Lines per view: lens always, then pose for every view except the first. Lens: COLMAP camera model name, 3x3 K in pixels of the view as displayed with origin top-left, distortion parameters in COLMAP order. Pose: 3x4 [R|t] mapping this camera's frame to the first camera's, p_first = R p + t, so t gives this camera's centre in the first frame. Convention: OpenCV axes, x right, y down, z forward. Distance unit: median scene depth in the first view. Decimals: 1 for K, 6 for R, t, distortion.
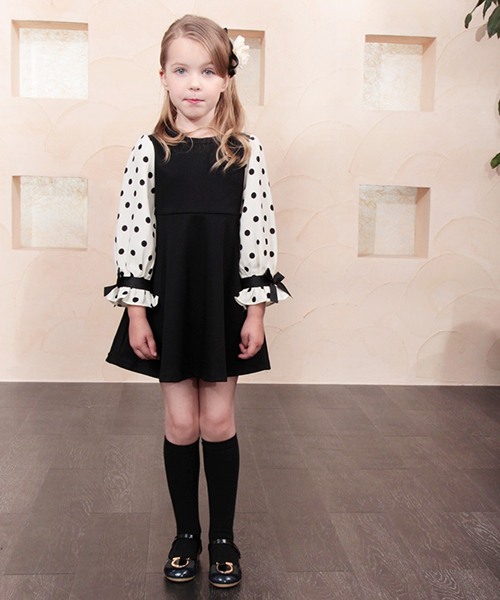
lens RADIAL K [[1115.1, 0, 283.9], [0, 1115.1, 301.2], [0, 0, 1]] dist [-0.001676, 0.575385]
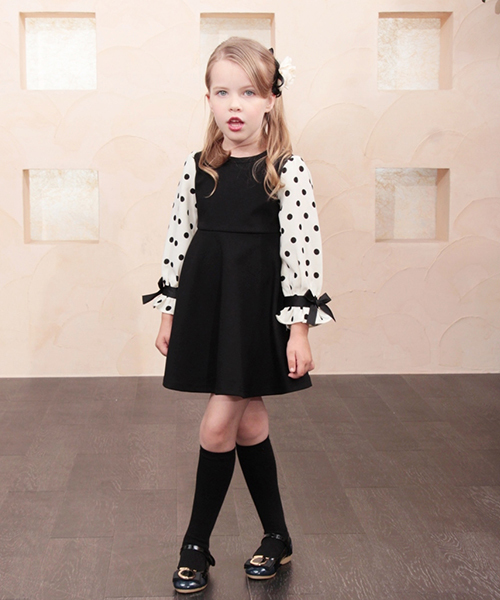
lens RADIAL K [[1328.9, 0, 237.1], [0, 1328.9, 300.5], [0, 0, 1]] dist [0.121638, 0.420573]
pose [[0.998397, -0.022146, -0.052084, 0.005601], [0.022453, 0.999734, 0.005310, 0.001928], [0.051953, -0.006471, 0.998629, -0.166673]]
